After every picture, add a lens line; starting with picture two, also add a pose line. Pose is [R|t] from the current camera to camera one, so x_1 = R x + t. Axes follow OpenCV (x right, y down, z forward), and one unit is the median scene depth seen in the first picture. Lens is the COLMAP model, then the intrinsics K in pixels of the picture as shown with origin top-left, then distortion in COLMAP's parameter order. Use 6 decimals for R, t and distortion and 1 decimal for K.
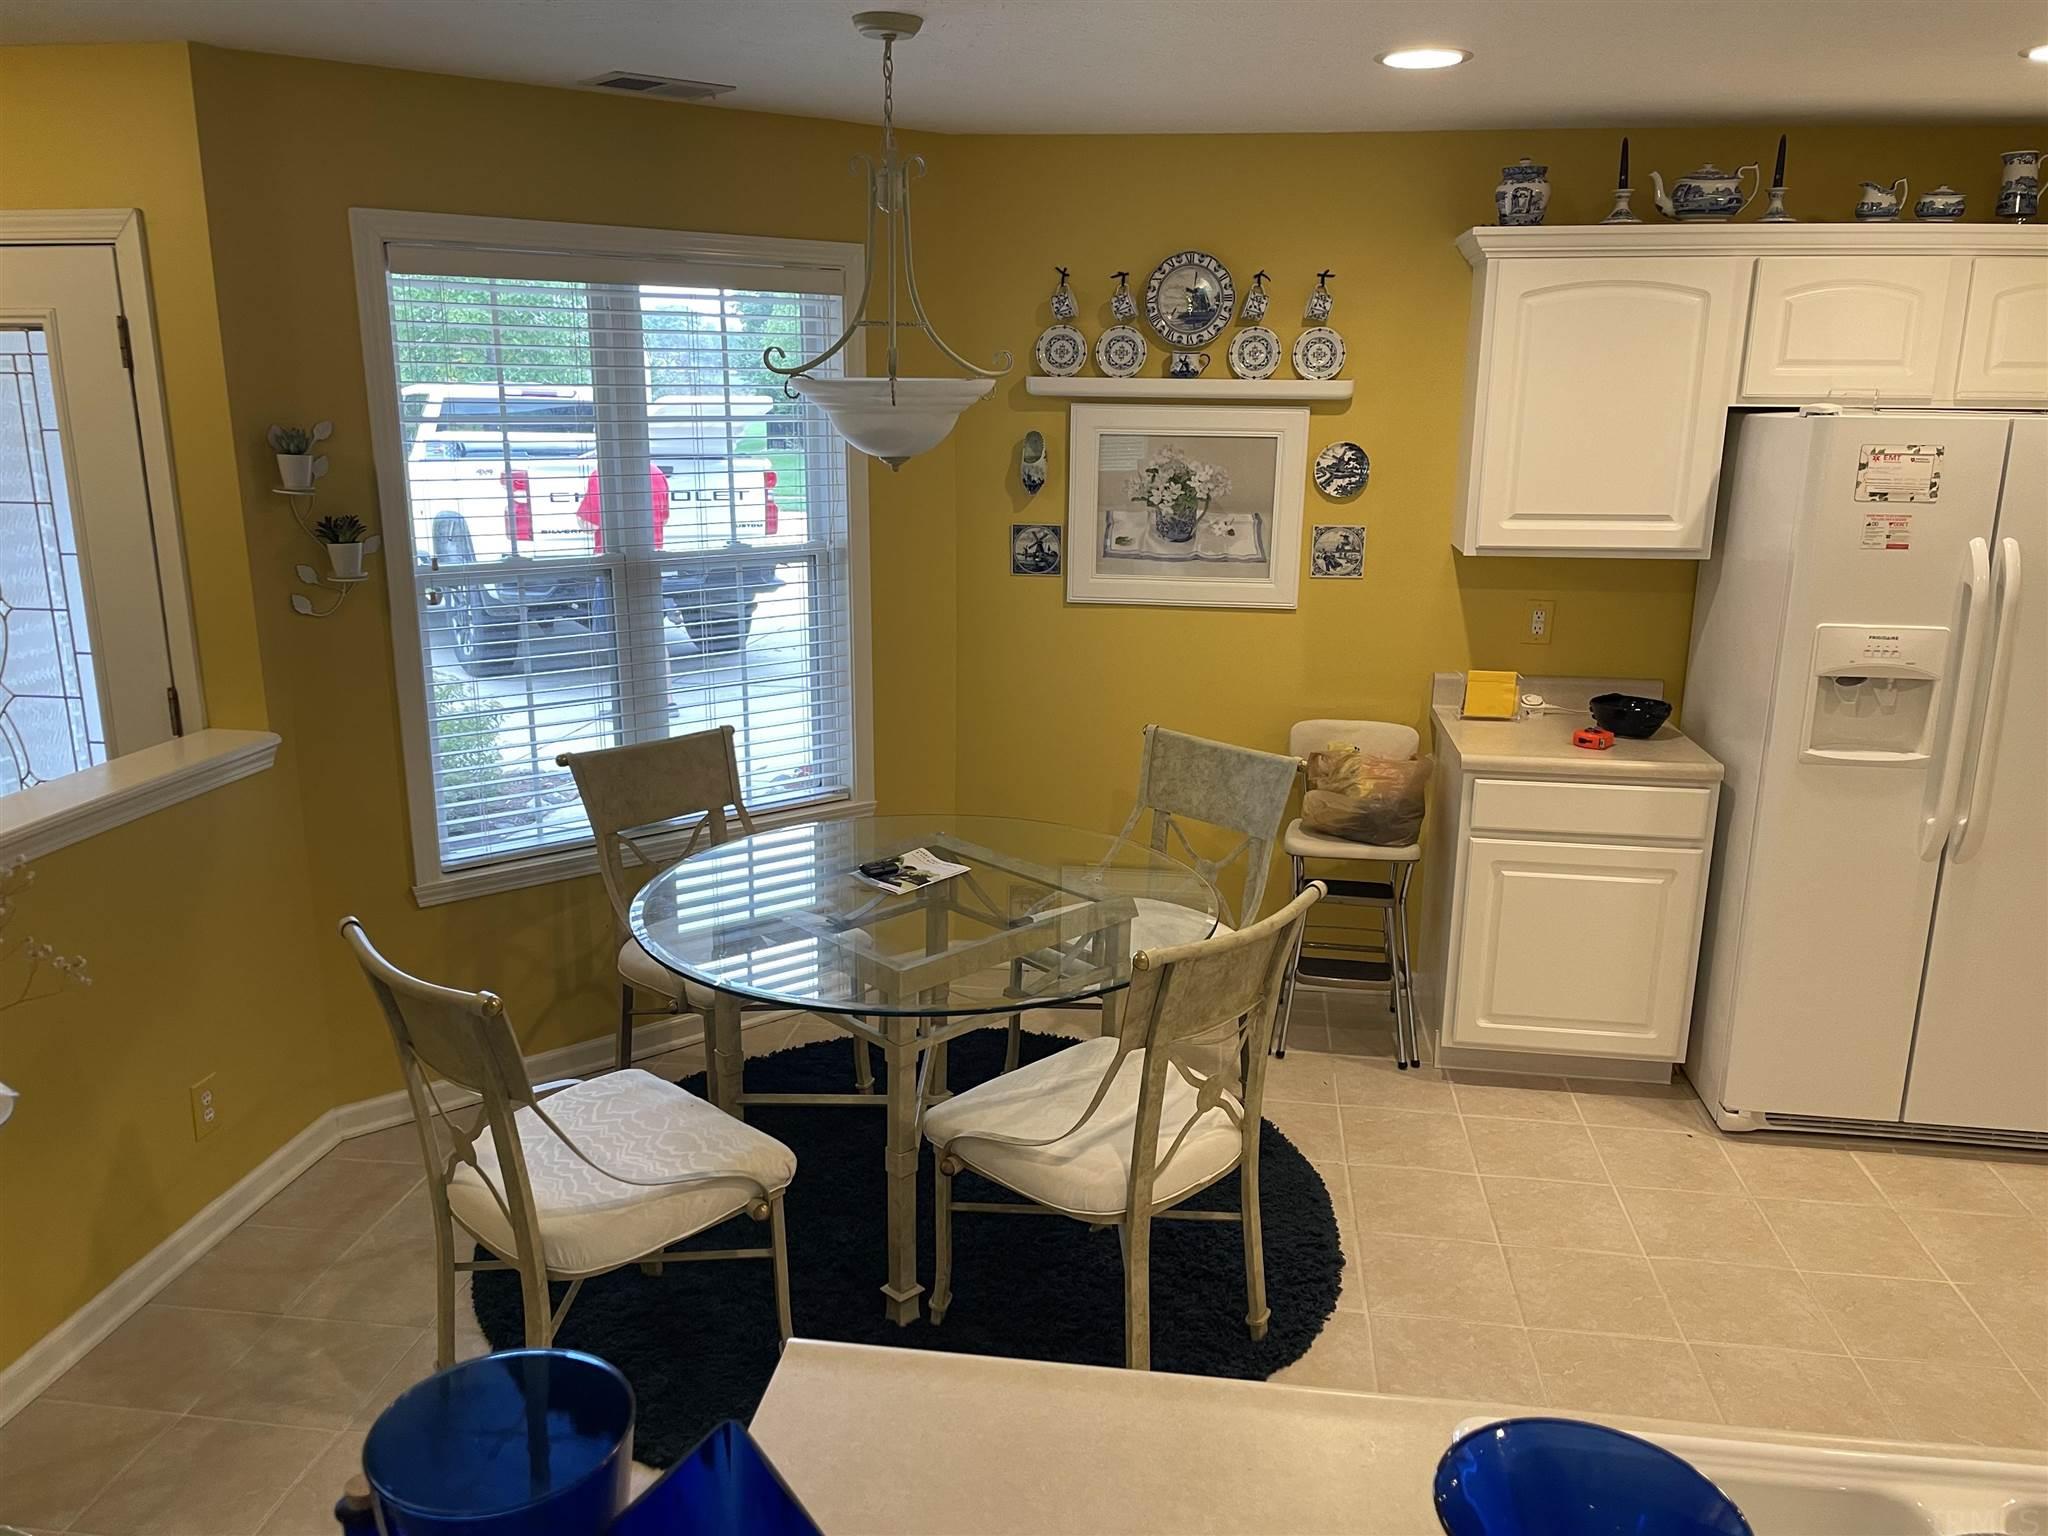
lens RADIAL K [[1544.2, 0, 1024.0], [0, 1544.2, 768.0], [0, 0, 1]] dist [0.087992, -0.123547]
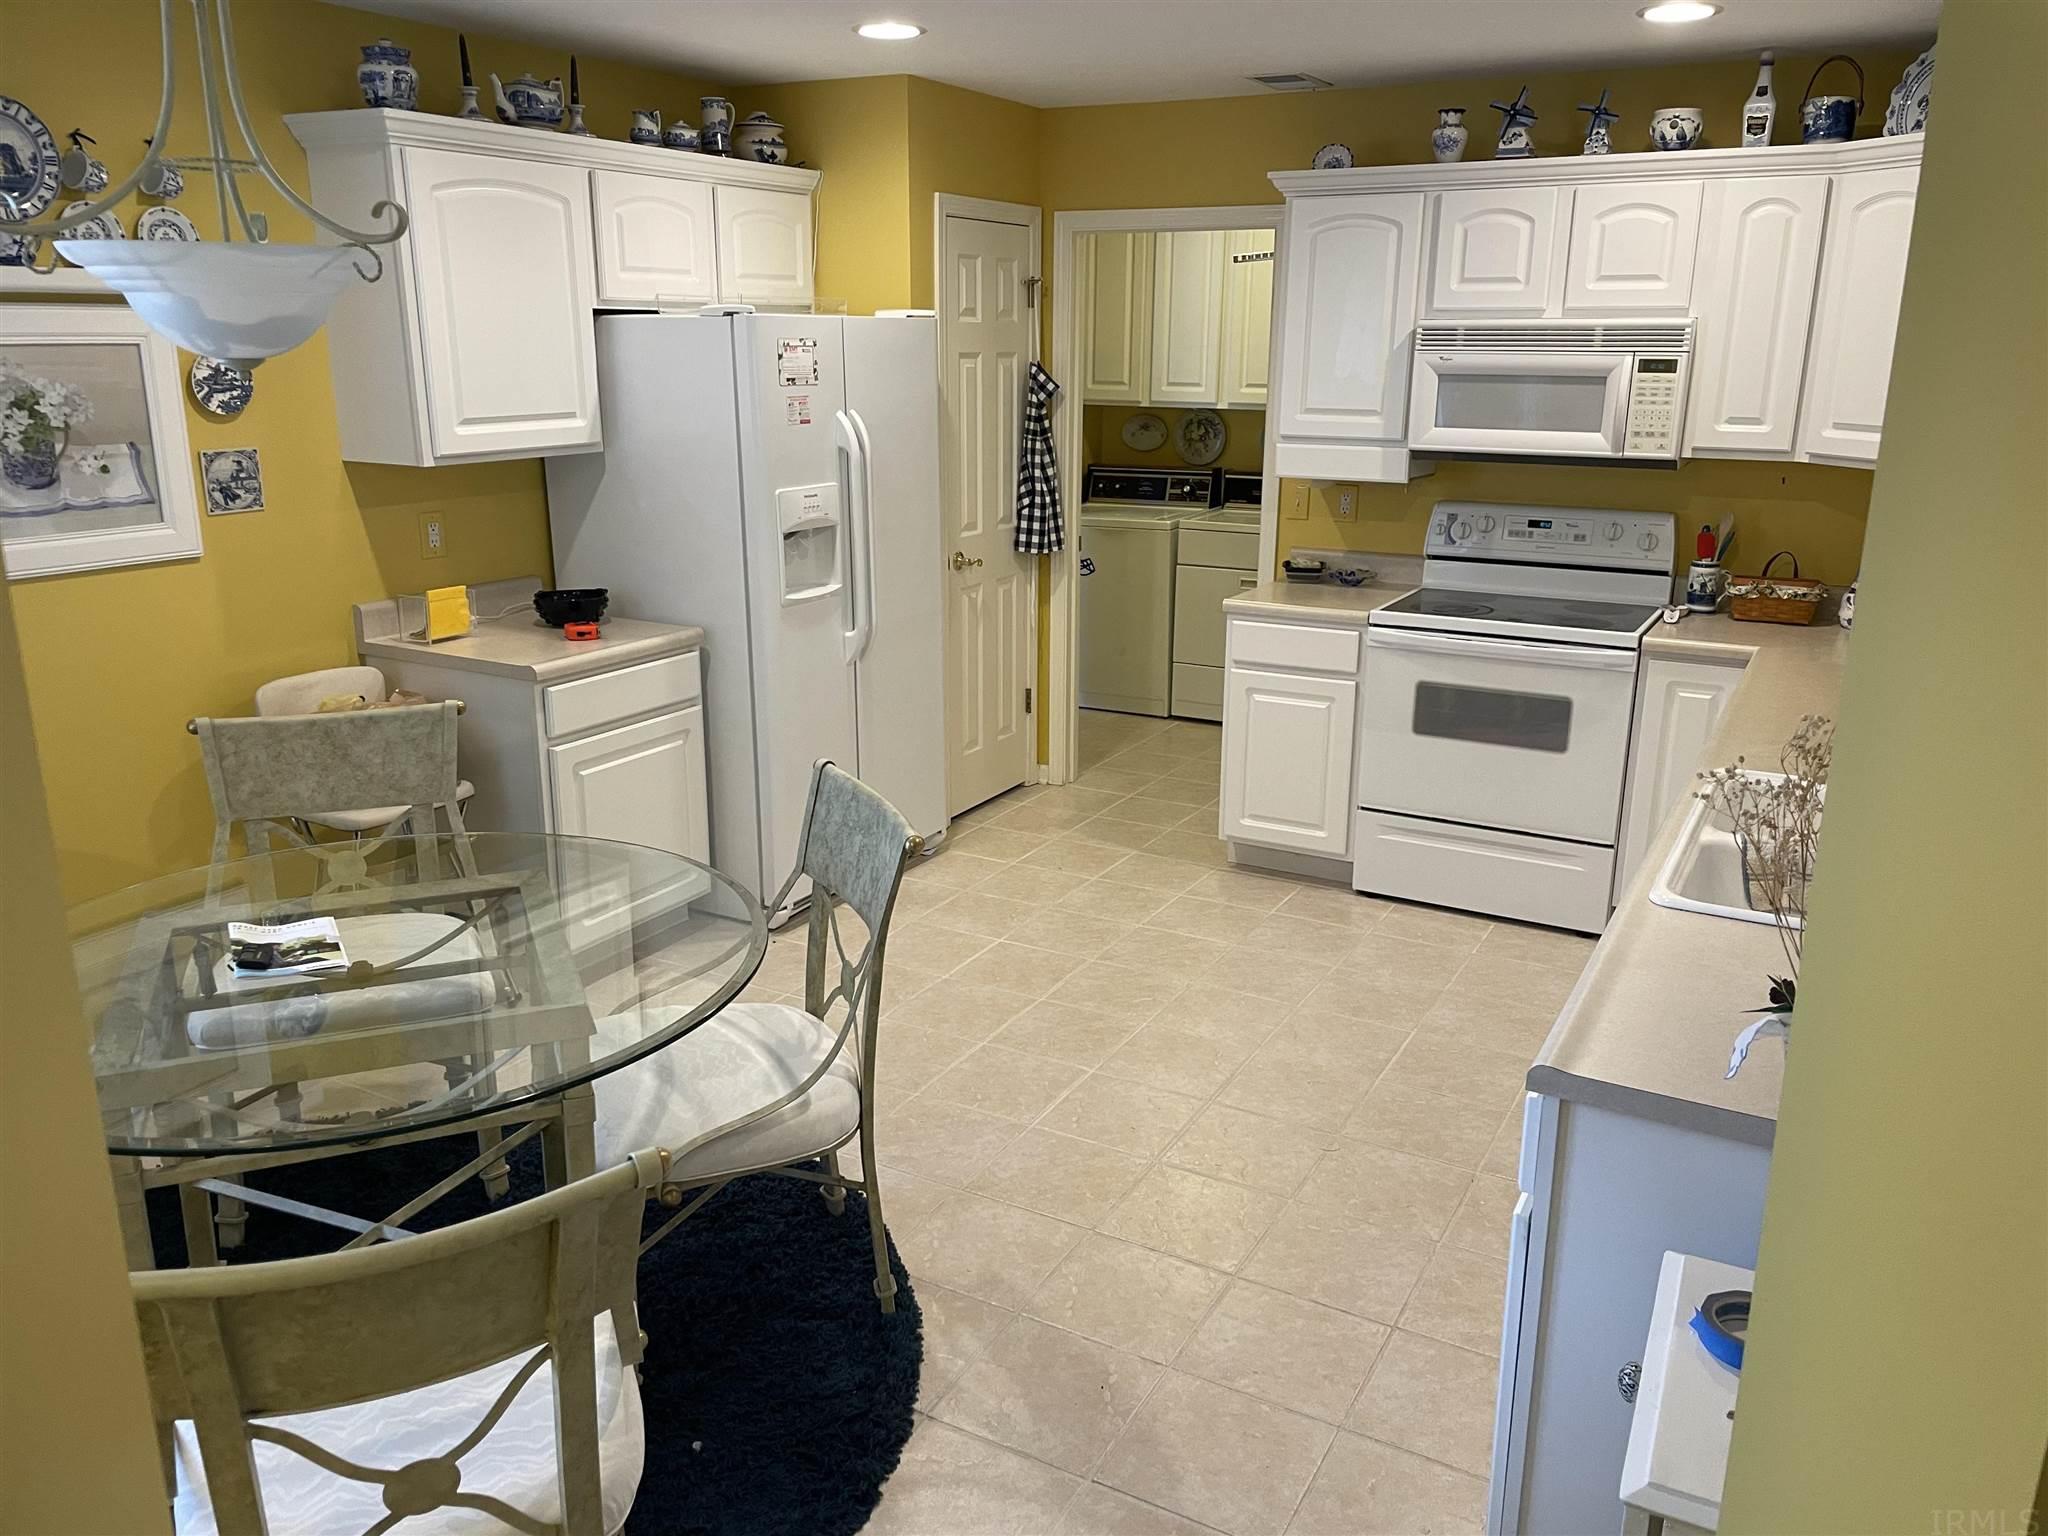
lens RADIAL K [[1544.2, 0, 1024.0], [0, 1544.2, 768.0], [0, 0, 1]] dist [0.087992, -0.123547]
pose [[0.361908, -0.258680, 0.895604, -0.452456], [0.224017, 0.956709, 0.185806, -0.054607], [-0.904897, 0.133386, 0.404190, 0.303305]]
